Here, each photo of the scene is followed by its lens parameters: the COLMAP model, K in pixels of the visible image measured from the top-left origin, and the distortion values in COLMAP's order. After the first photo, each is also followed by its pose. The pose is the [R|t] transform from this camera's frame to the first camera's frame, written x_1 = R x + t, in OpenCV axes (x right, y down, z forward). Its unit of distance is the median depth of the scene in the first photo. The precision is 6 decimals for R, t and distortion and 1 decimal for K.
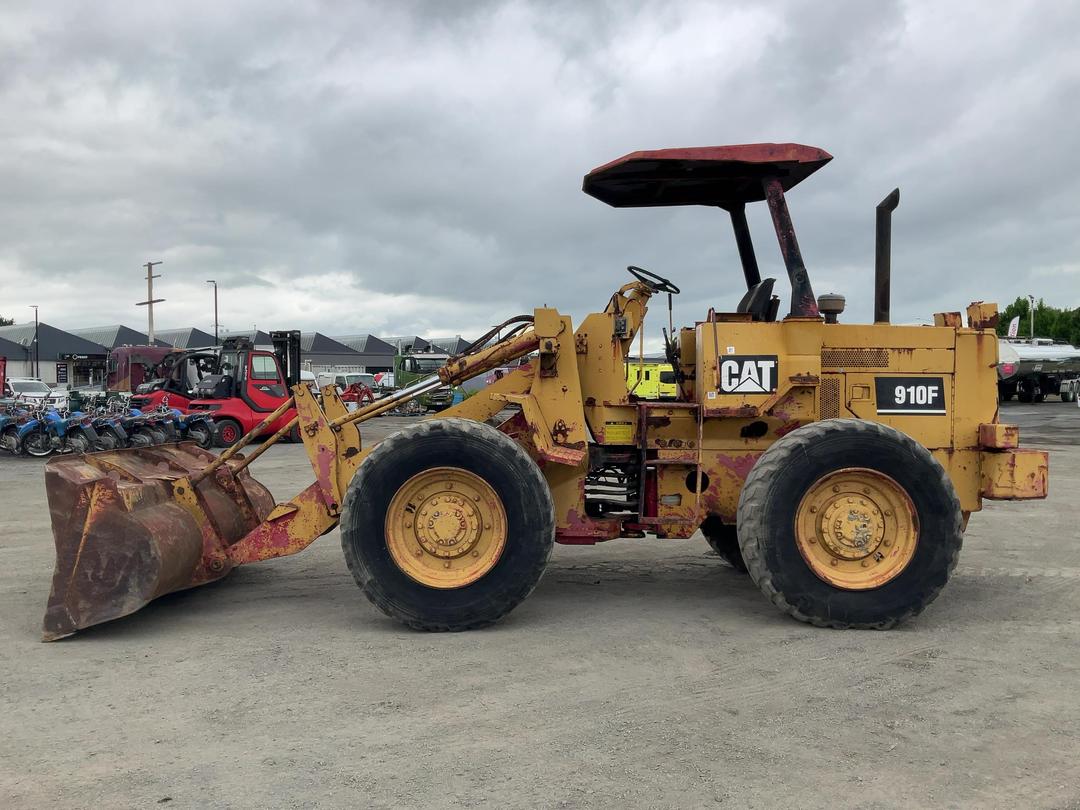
lens RADIAL K [[975.3, 0, 541.1], [0, 975.3, 407.7], [0, 0, 1]] dist [0.128919, -0.272686]
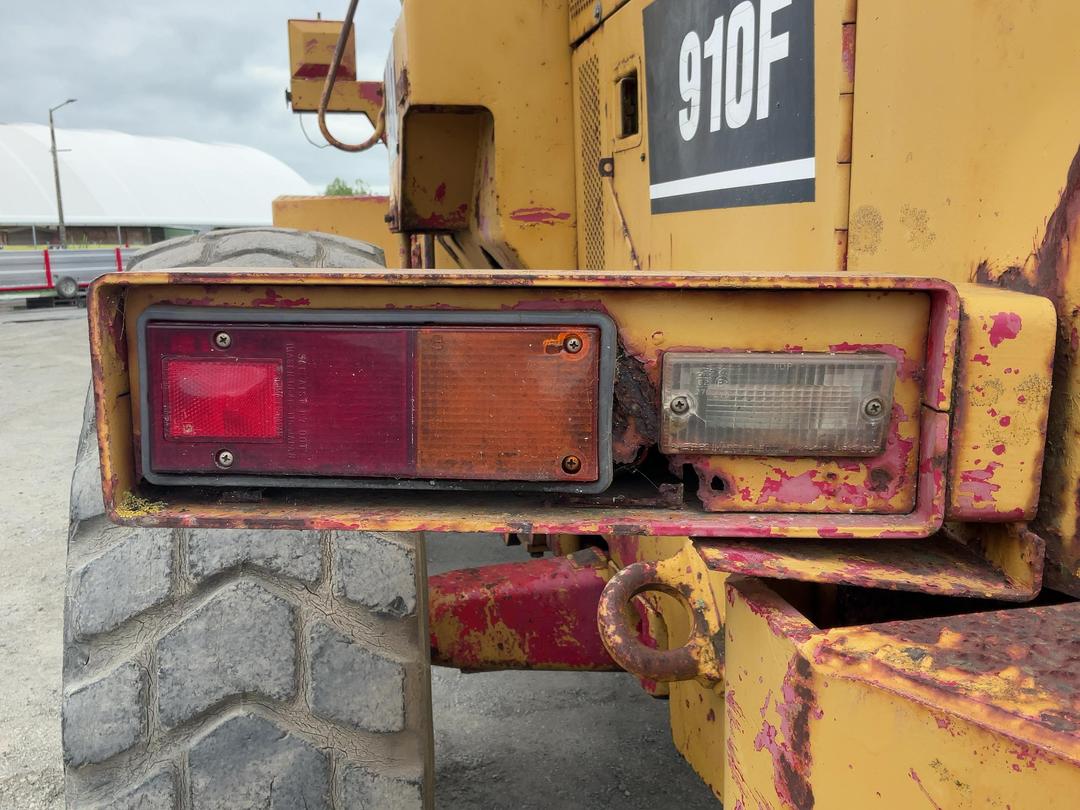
lens RADIAL K [[975.3, 0, 541.1], [0, 975.3, 407.7], [0, 0, 1]] dist [0.128919, -0.272686]
pose [[0.207426, 0.159418, -0.965174, 0.554489], [0.002524, 0.986542, 0.163490, 0.014218], [0.978247, -0.036348, 0.204232, 0.978185]]
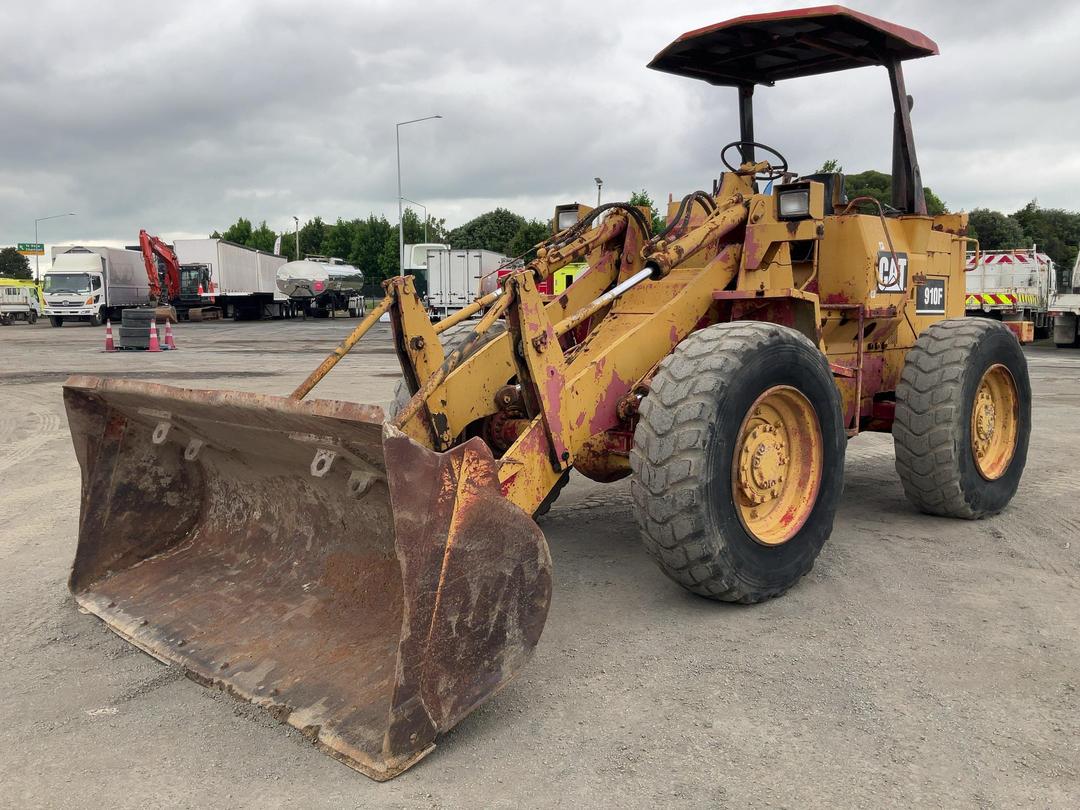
lens RADIAL K [[975.3, 0, 541.1], [0, 975.3, 407.7], [0, 0, 1]] dist [0.128919, -0.272686]
pose [[0.716393, -0.070534, 0.694122, -0.705605], [0.012684, 0.996029, 0.088122, 0.007944], [-0.697581, -0.054326, 0.714443, 0.547244]]
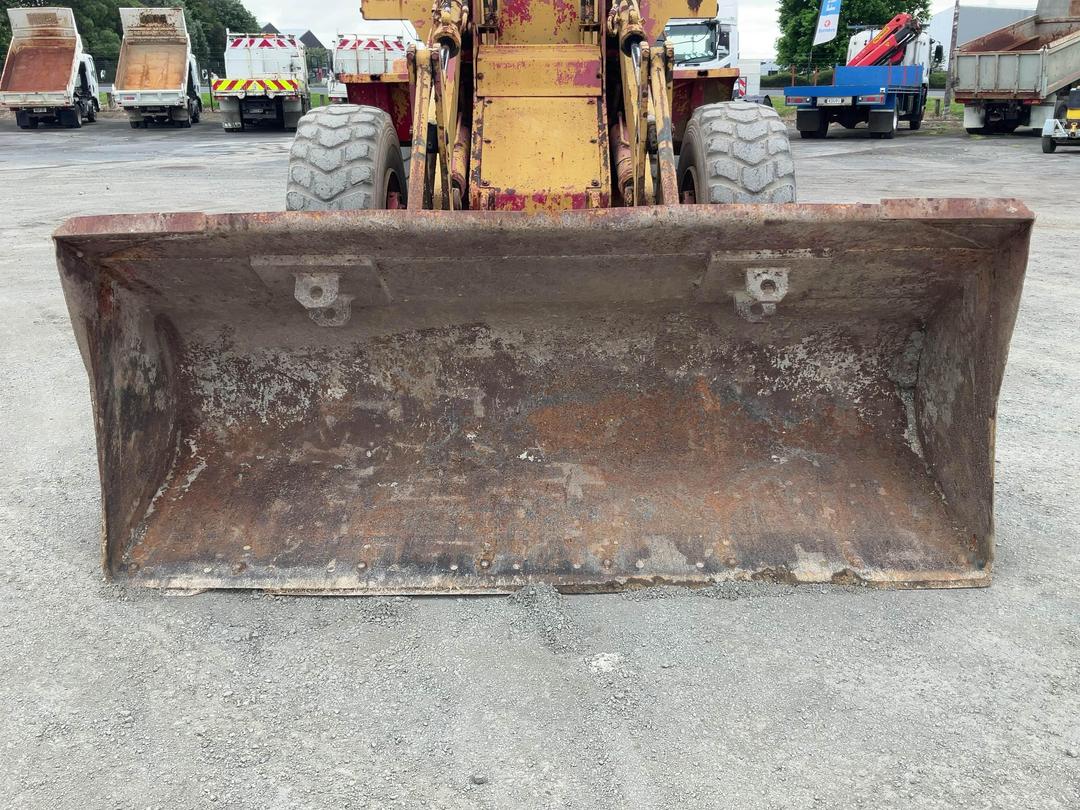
lens RADIAL K [[975.3, 0, 541.1], [0, 975.3, 407.7], [0, 0, 1]] dist [0.128919, -0.272686]
pose [[0.005610, -0.304027, 0.952647, -0.852591], [0.024151, 0.952425, 0.303814, 0.000343], [-0.999693, 0.021303, 0.012686, 1.085618]]
